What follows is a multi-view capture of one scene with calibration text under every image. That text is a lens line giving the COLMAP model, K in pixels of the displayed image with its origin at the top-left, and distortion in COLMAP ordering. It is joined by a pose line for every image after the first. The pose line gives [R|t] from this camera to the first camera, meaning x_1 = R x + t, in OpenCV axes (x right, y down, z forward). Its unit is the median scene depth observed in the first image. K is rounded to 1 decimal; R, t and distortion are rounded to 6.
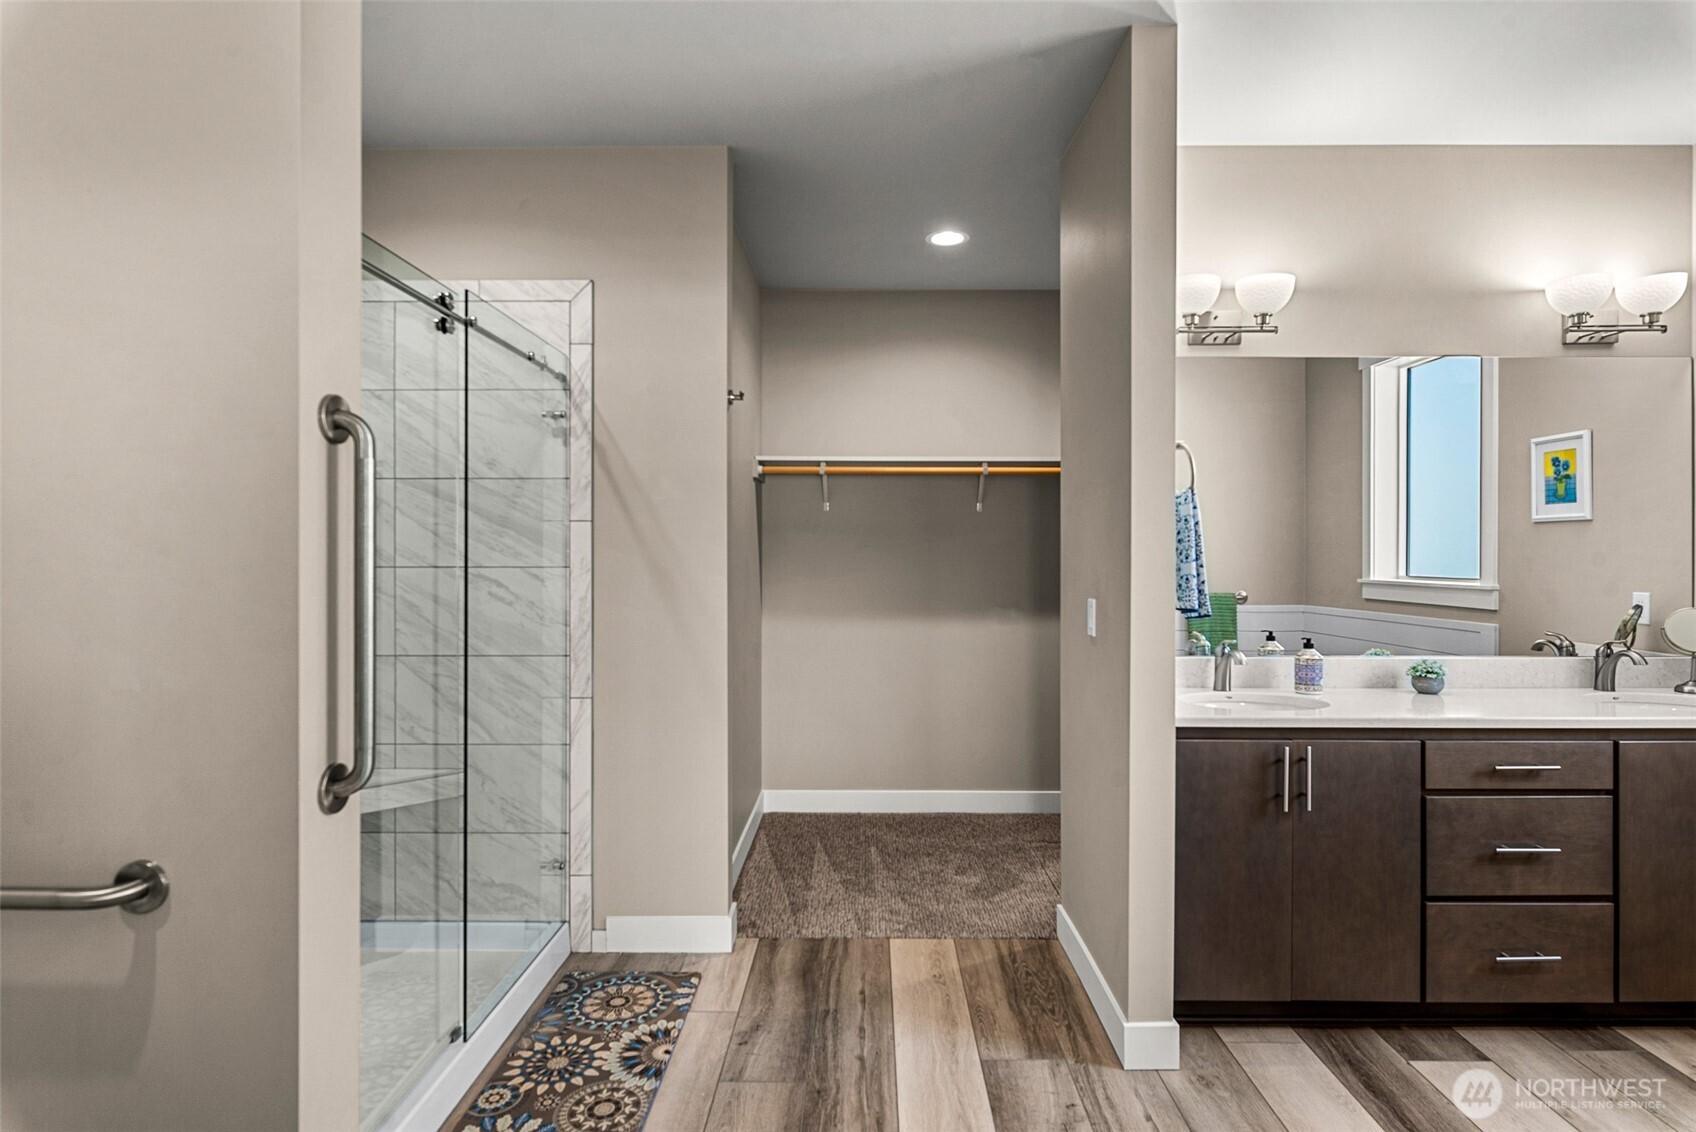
lens RADIAL K [[918.8, 0, 854.2], [0, 918.8, 557.0], [0, 0, 1]] dist [-0.000855, -0.000424]
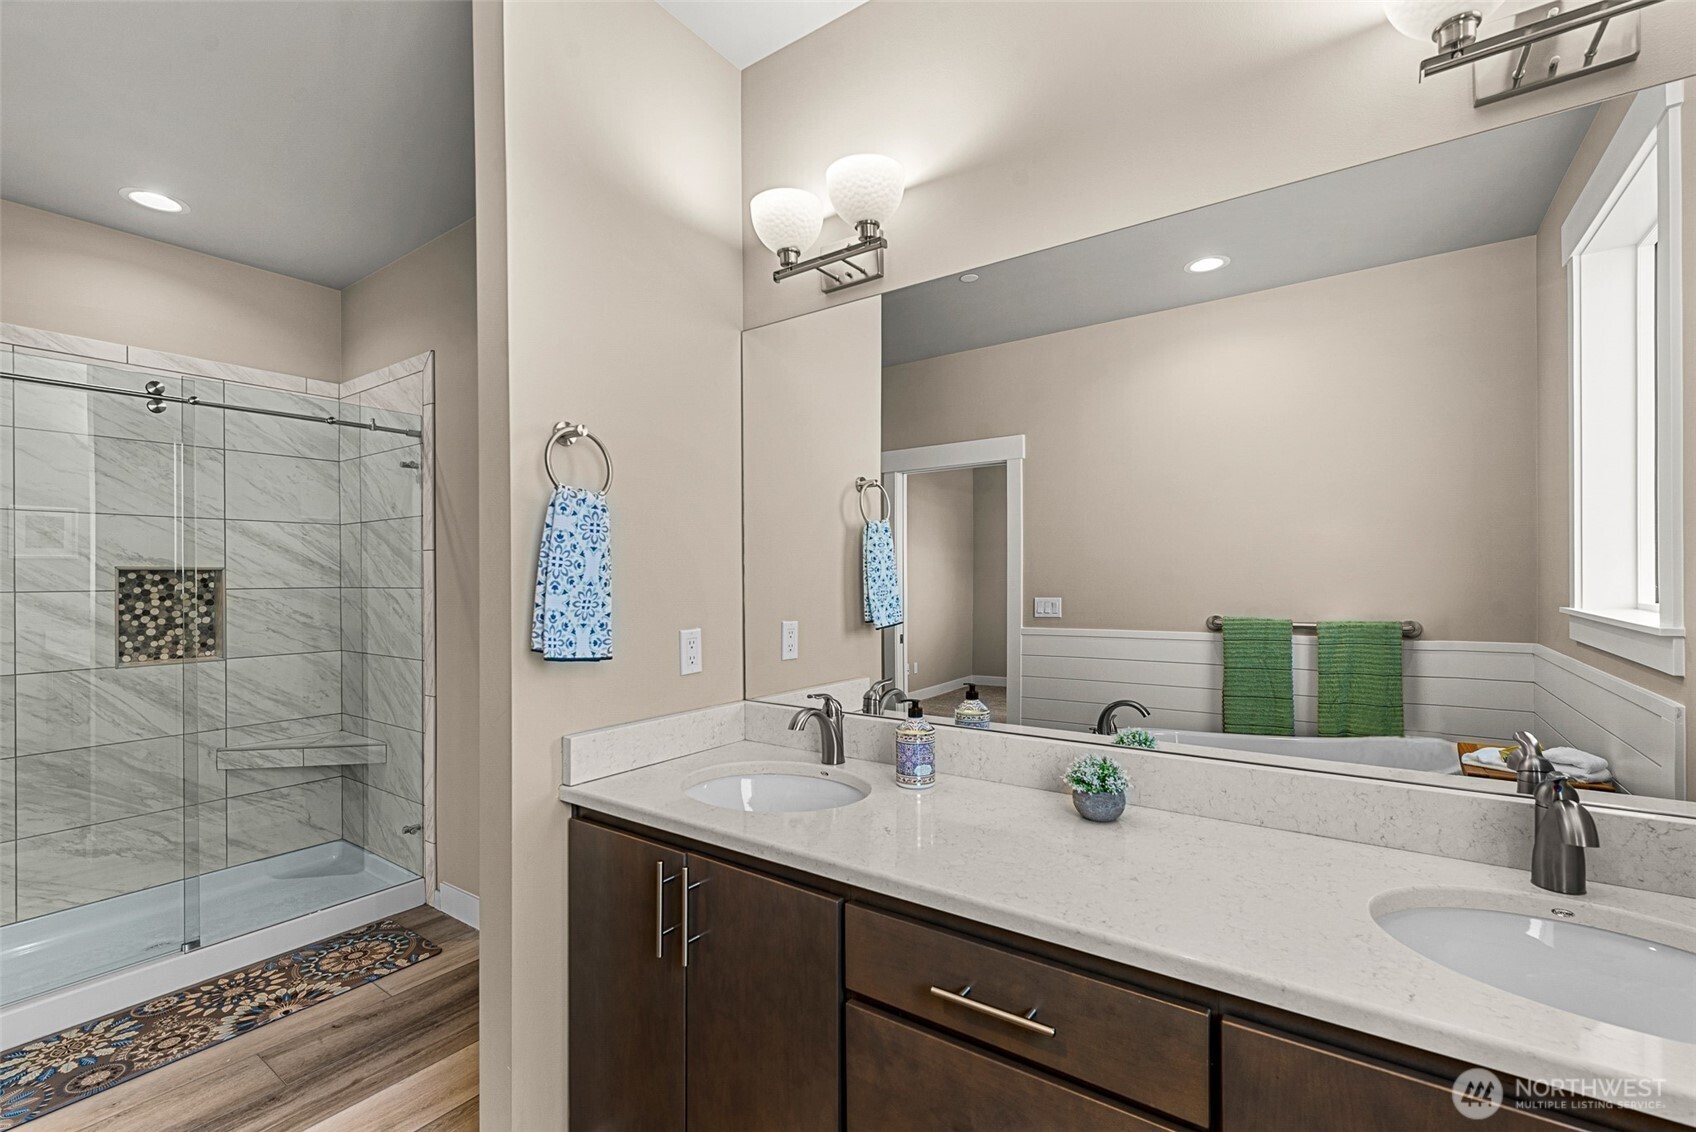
lens RADIAL K [[752.8, 0, 849.9], [0, 752.8, 575.9], [0, 0, 1]] dist [0.003553, 0.000132]
pose [[0.812128, -0.006417, -0.583444, 0.860620], [0.006419, 0.999977, -0.002064, 0.000542], [0.583444, -0.002069, 0.812151, 0.602283]]
